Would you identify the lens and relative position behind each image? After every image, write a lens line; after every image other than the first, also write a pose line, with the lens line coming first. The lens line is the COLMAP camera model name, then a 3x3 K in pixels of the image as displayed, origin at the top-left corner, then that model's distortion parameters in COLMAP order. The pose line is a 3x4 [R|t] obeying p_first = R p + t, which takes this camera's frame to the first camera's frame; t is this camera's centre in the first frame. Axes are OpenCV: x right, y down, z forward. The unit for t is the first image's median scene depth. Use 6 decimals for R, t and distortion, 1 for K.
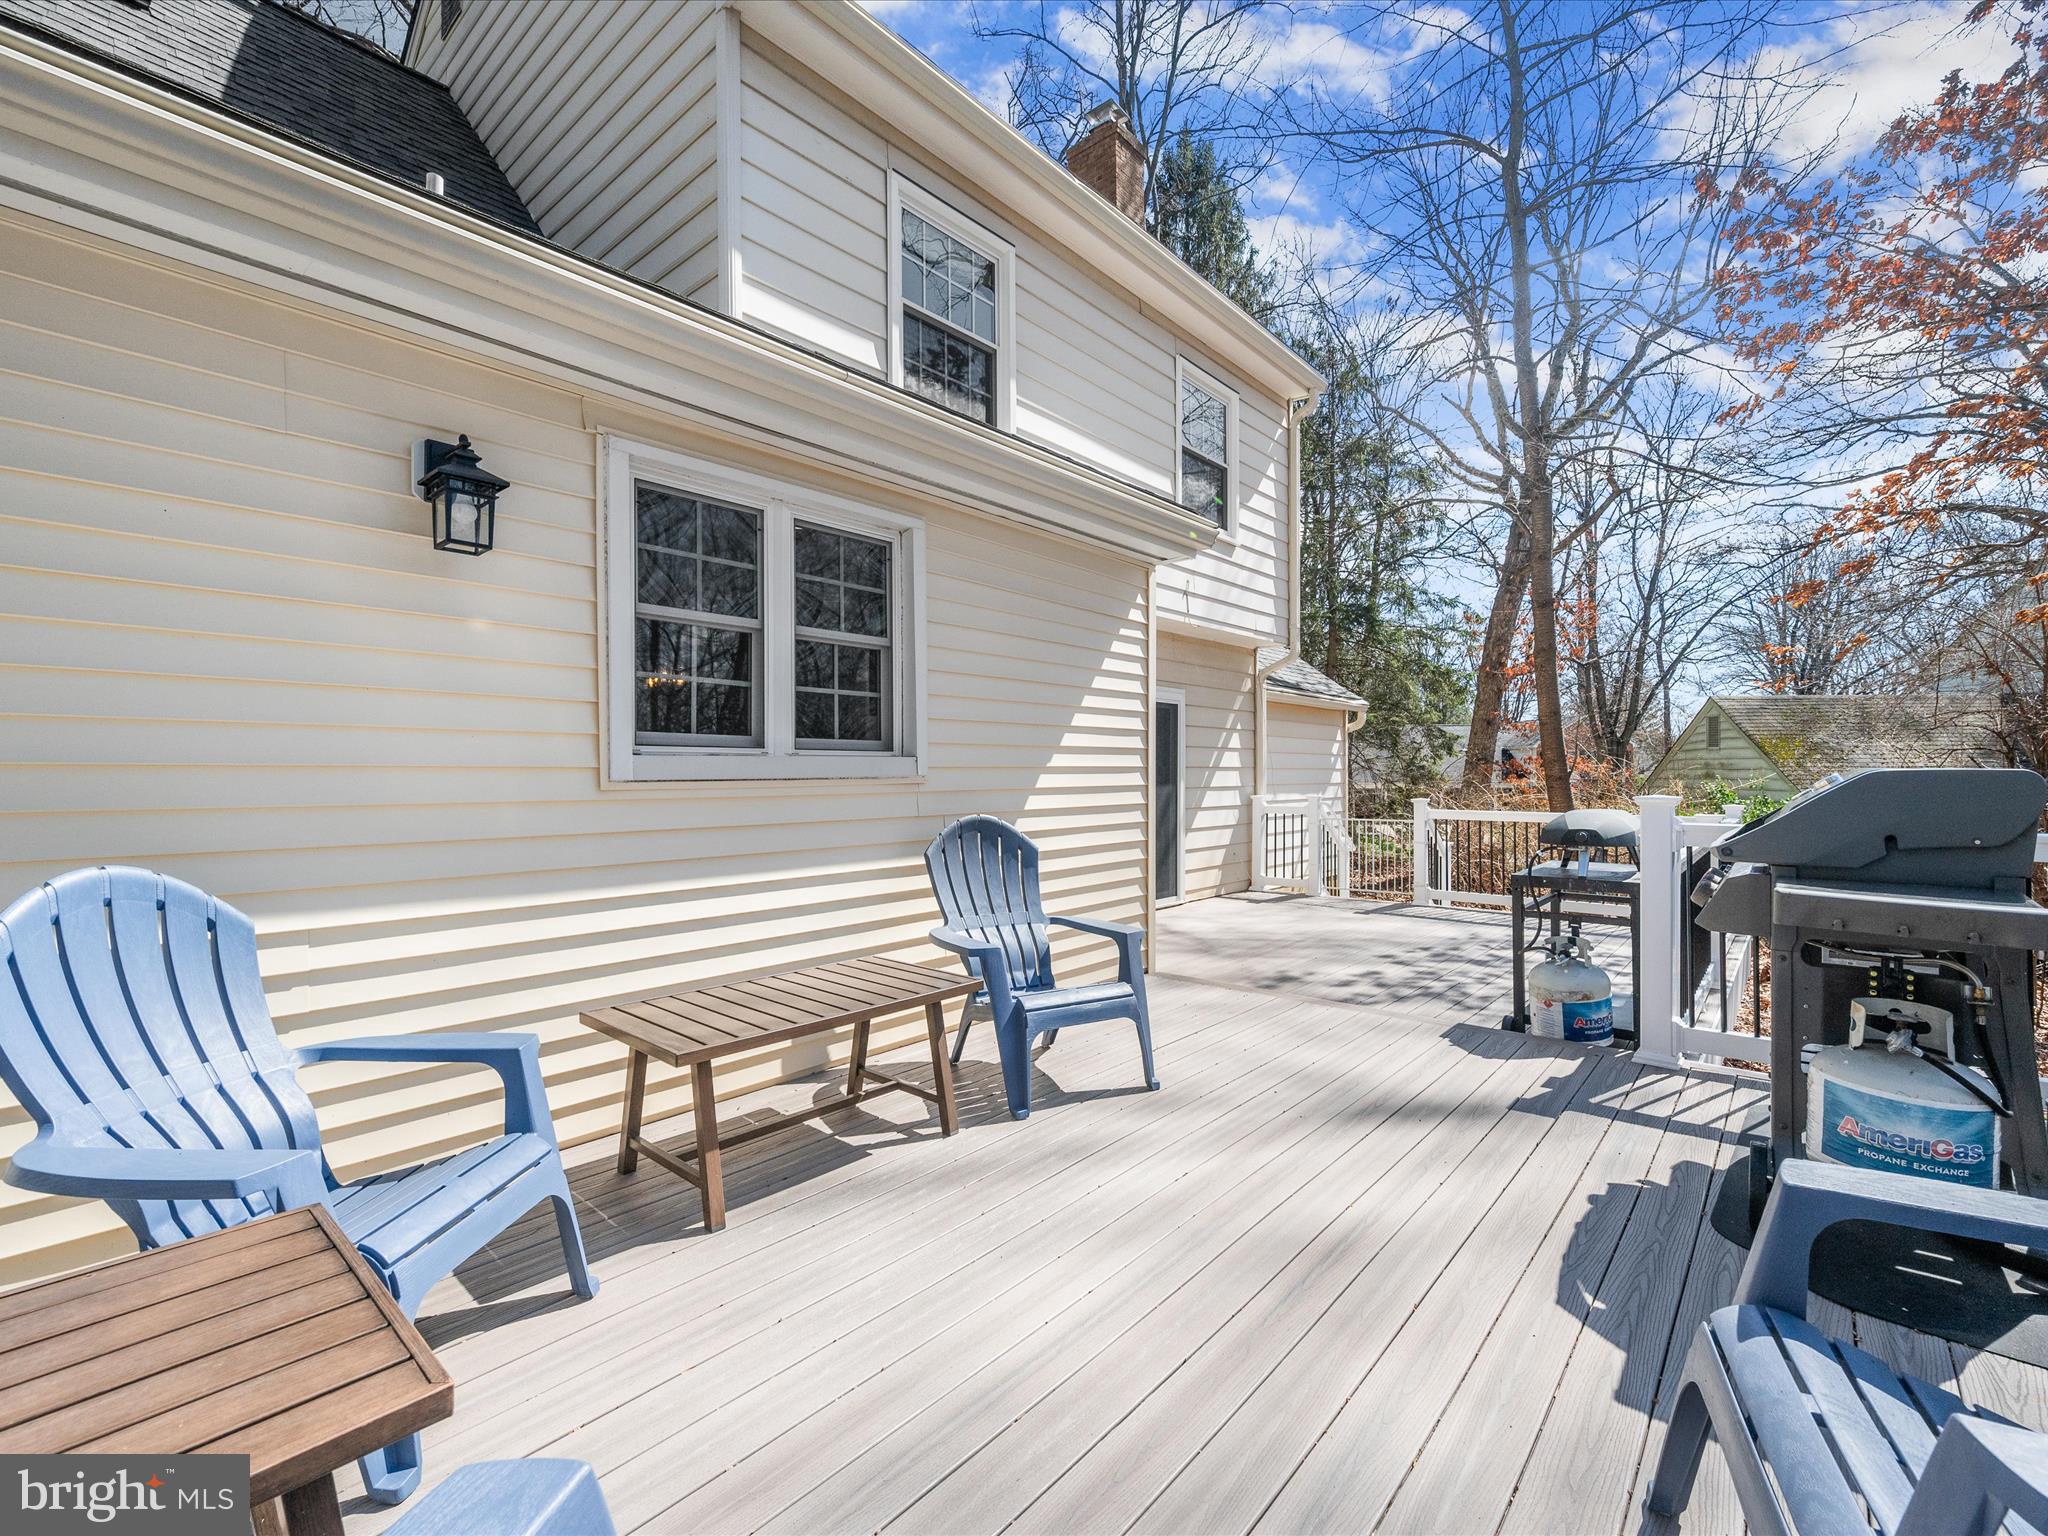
lens RADIAL K [[913.3, 0, 1029.8], [0, 913.3, 759.4], [0, 0, 1]] dist [-0.001284, -0.000423]
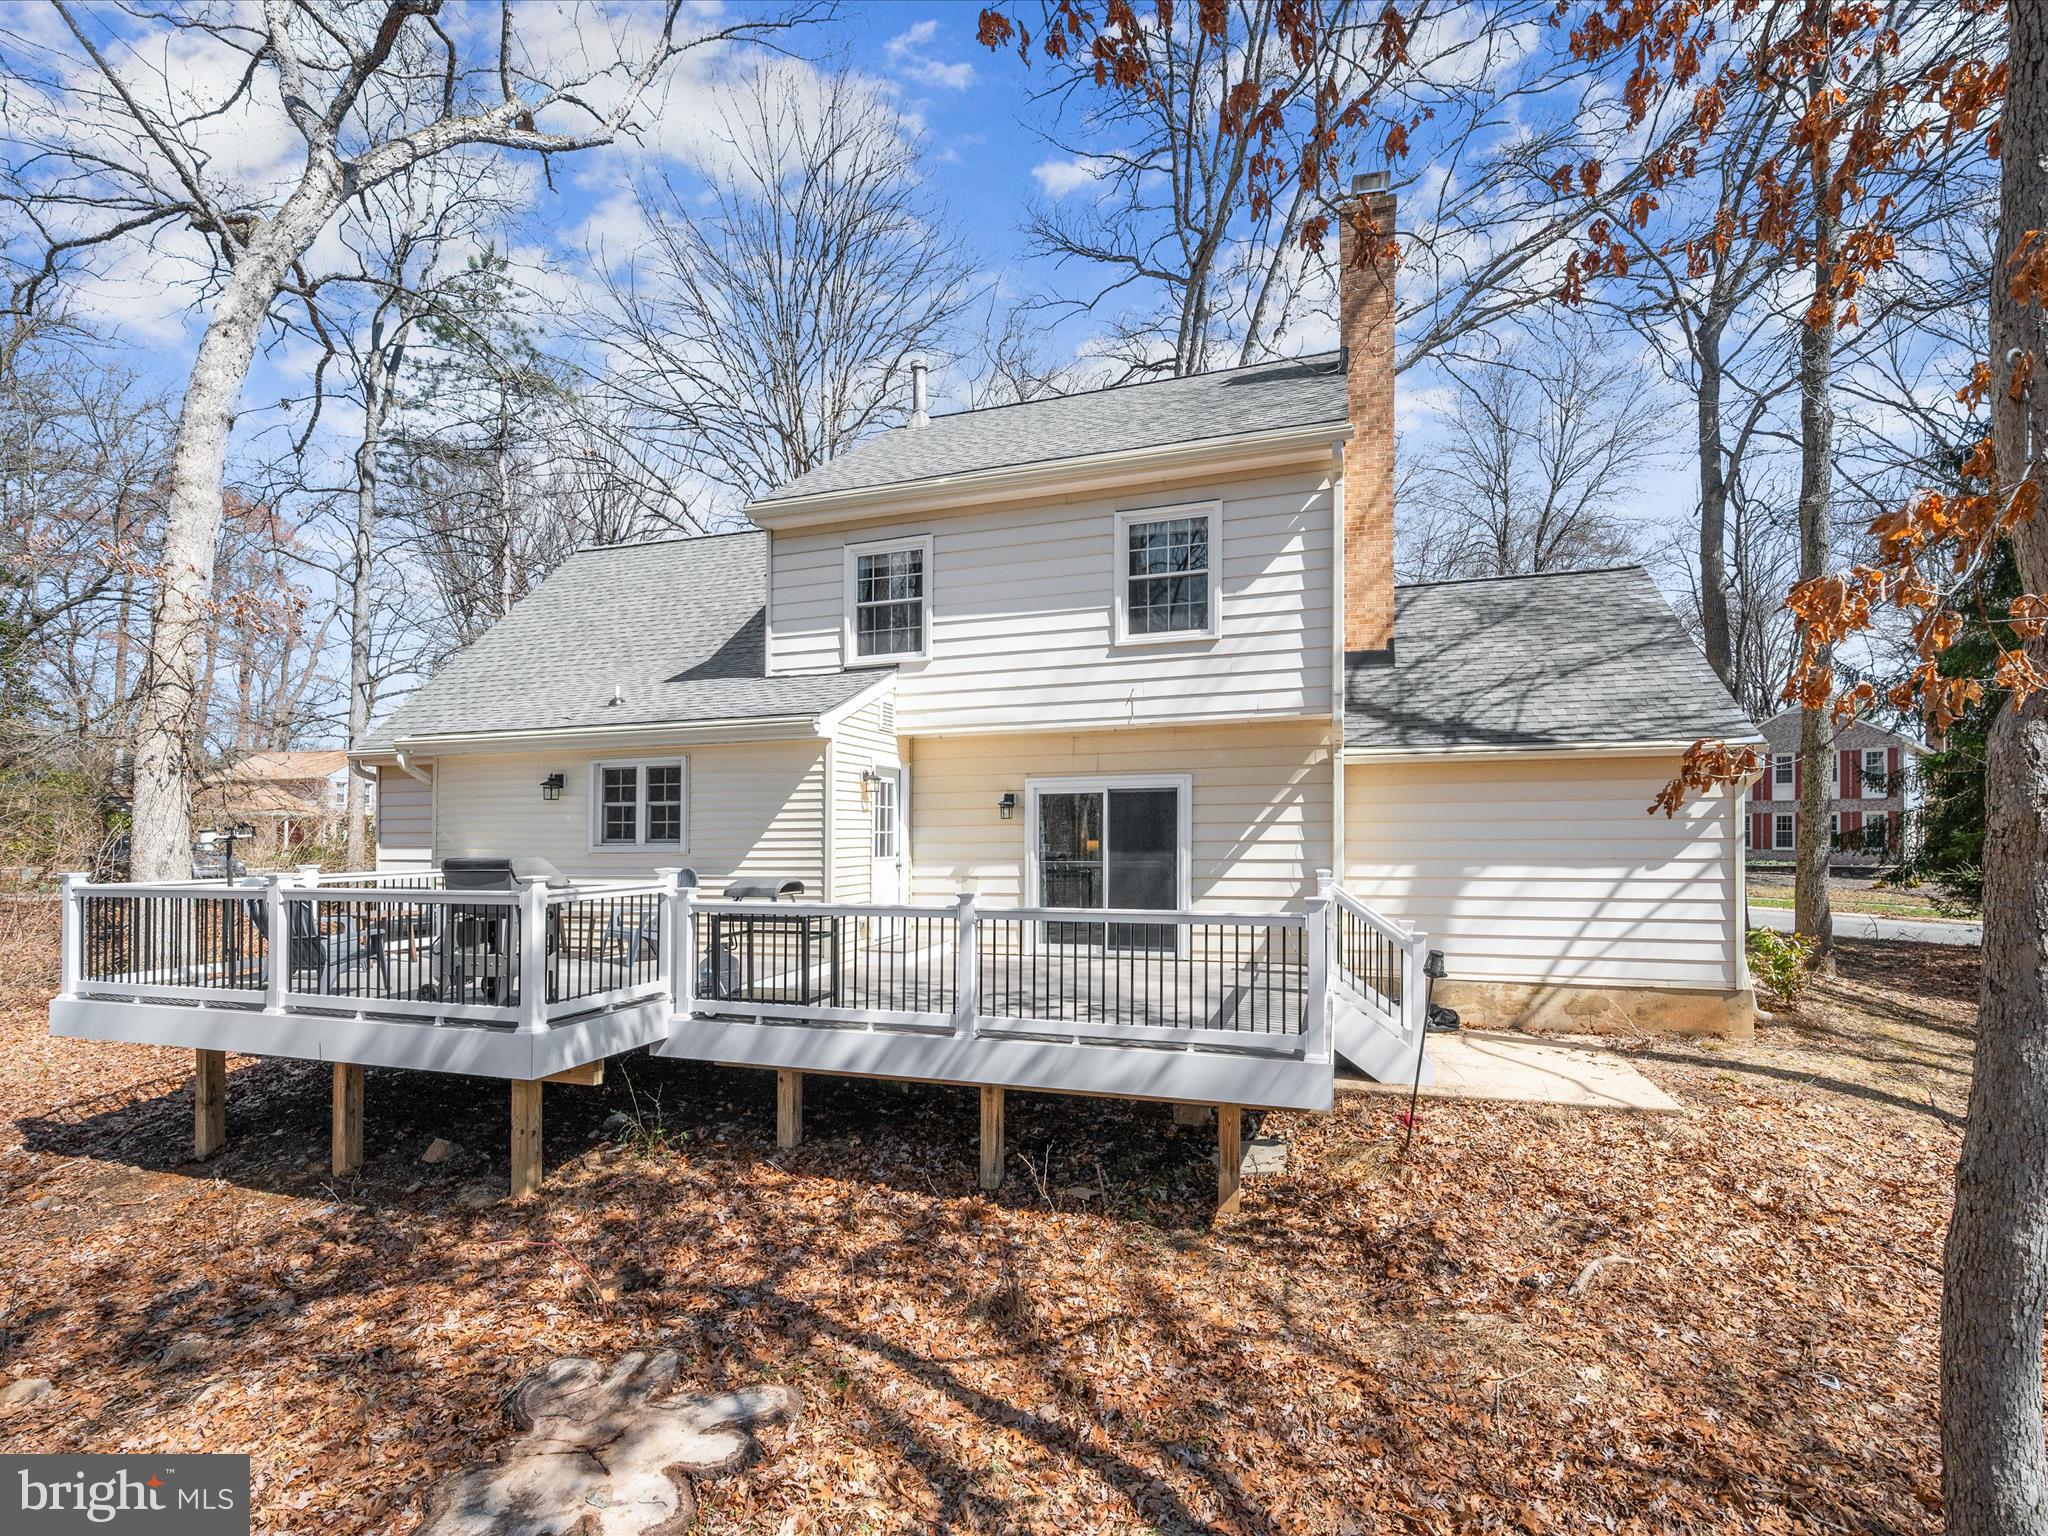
lens RADIAL K [[900.9, 0, 1030.0], [0, 900.9, 772.0], [0, 0, 1]] dist [0.000439, -0.000046]
pose [[0.402306, -0.072188, -0.912655, 0.790135], [0.019884, 0.997340, -0.070121, -0.002257], [0.915289, 0.010063, 0.402672, 0.250112]]
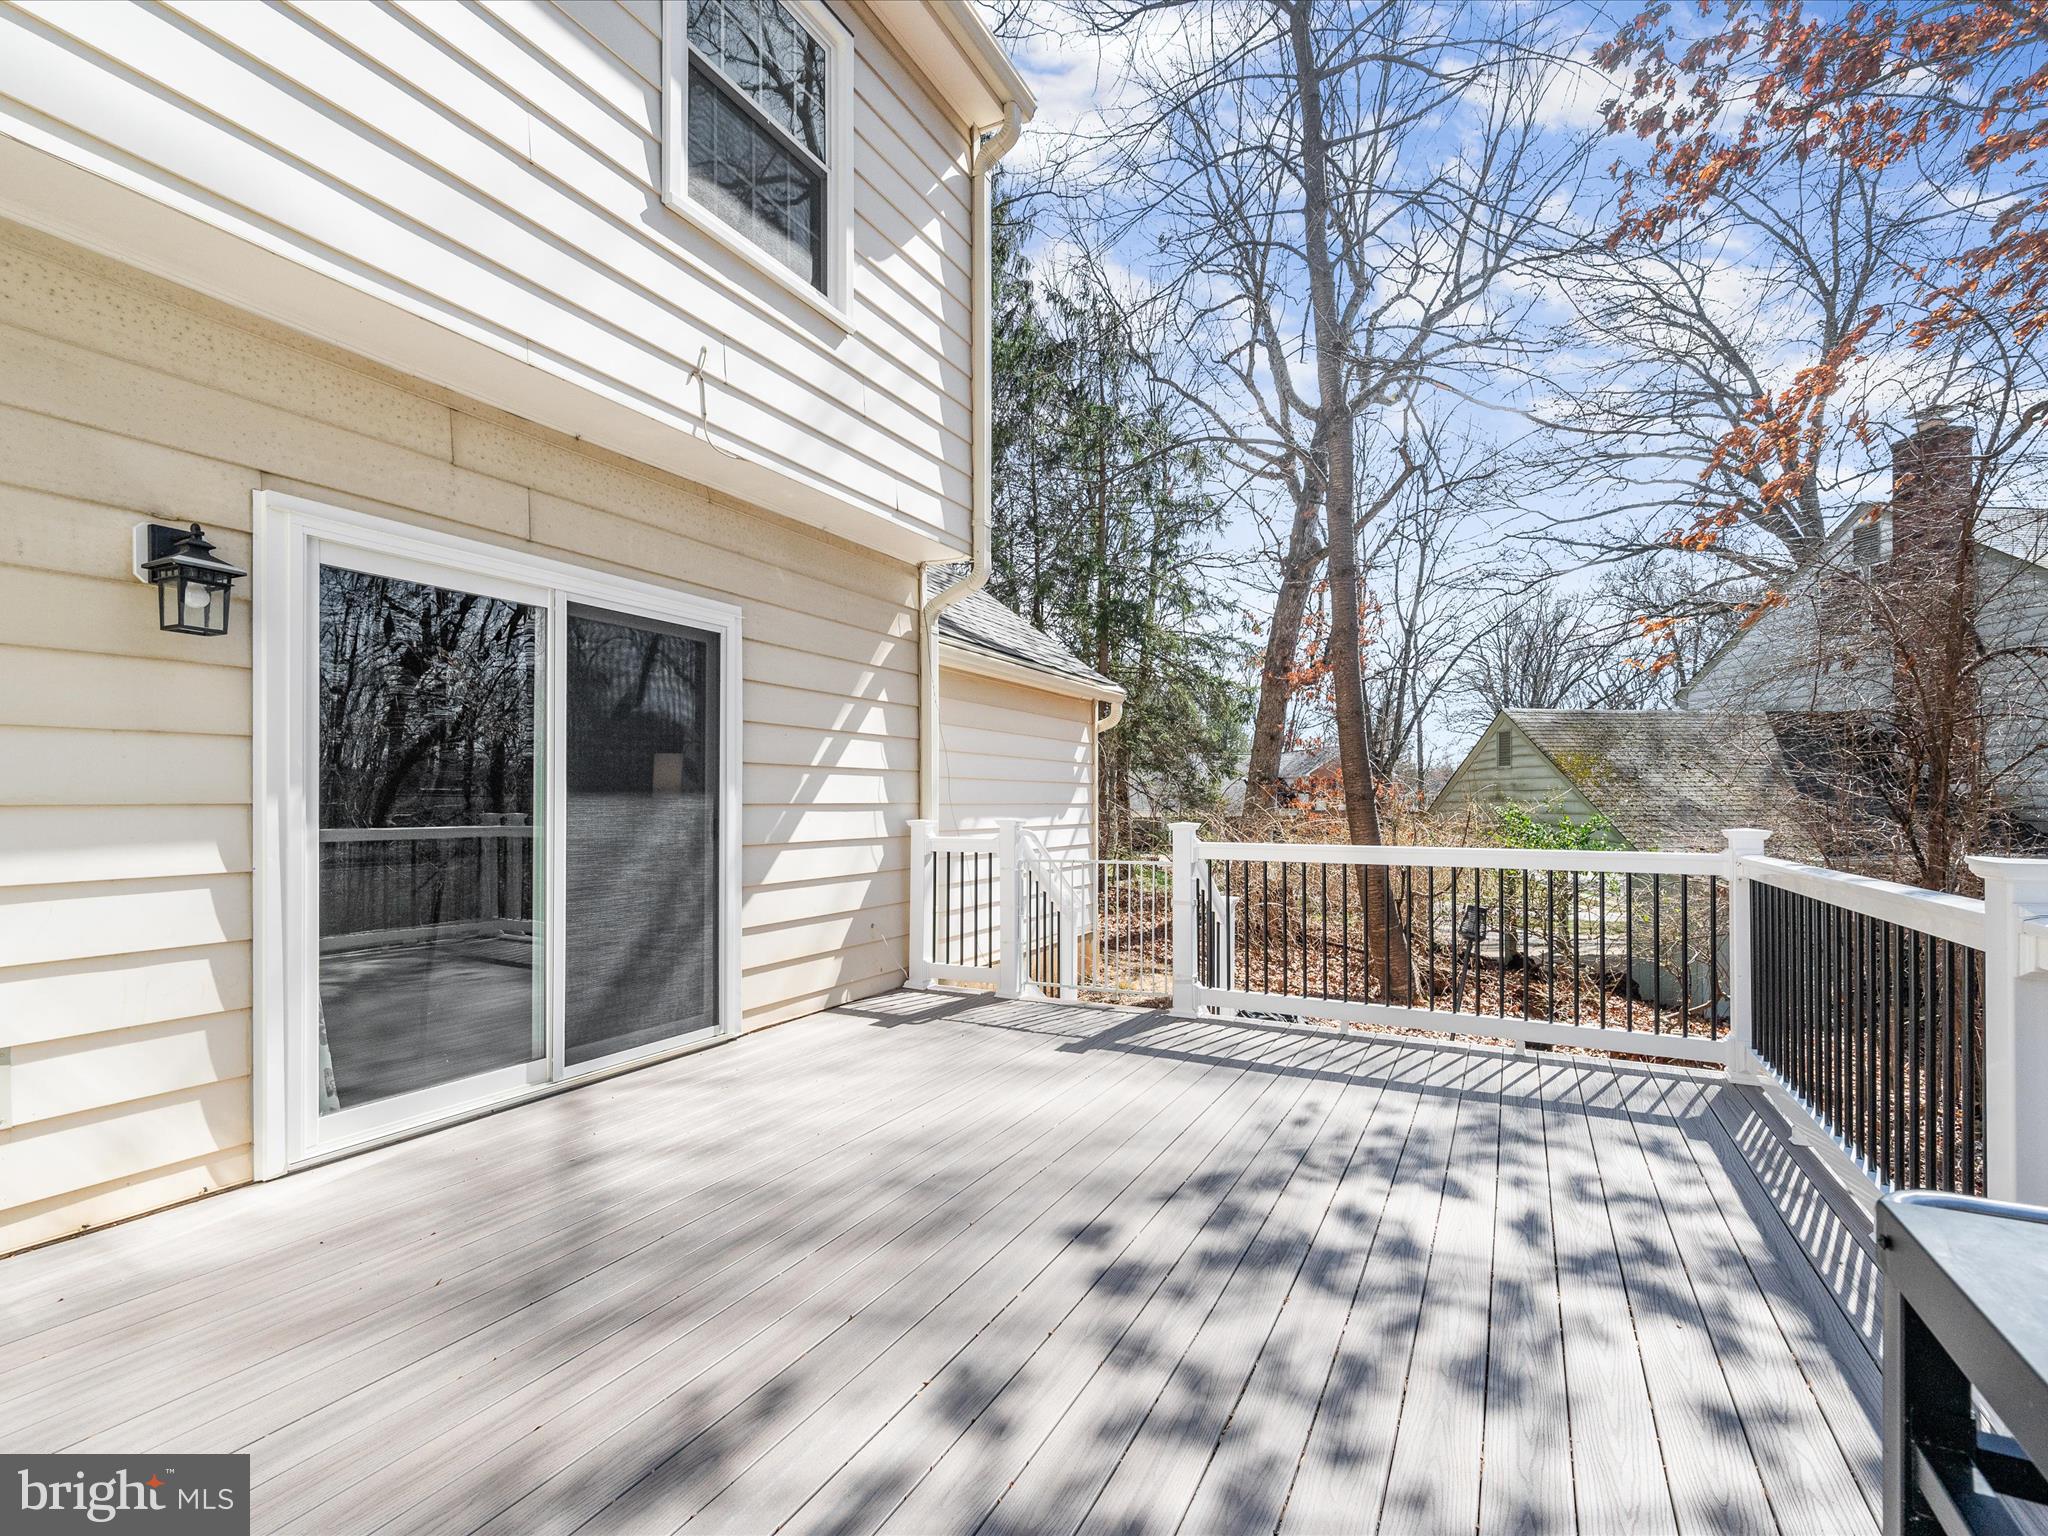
lens RADIAL K [[920.6, 0, 1031.4], [0, 920.6, 789.3], [0, 0, 1]] dist [0.001335, 0.000106]
pose [[0.975751, -0.000405, 0.218884, 0.149907], [0.001024, 0.999996, -0.002713, 0.017224], [-0.218882, 0.002872, 0.975747, 0.333037]]
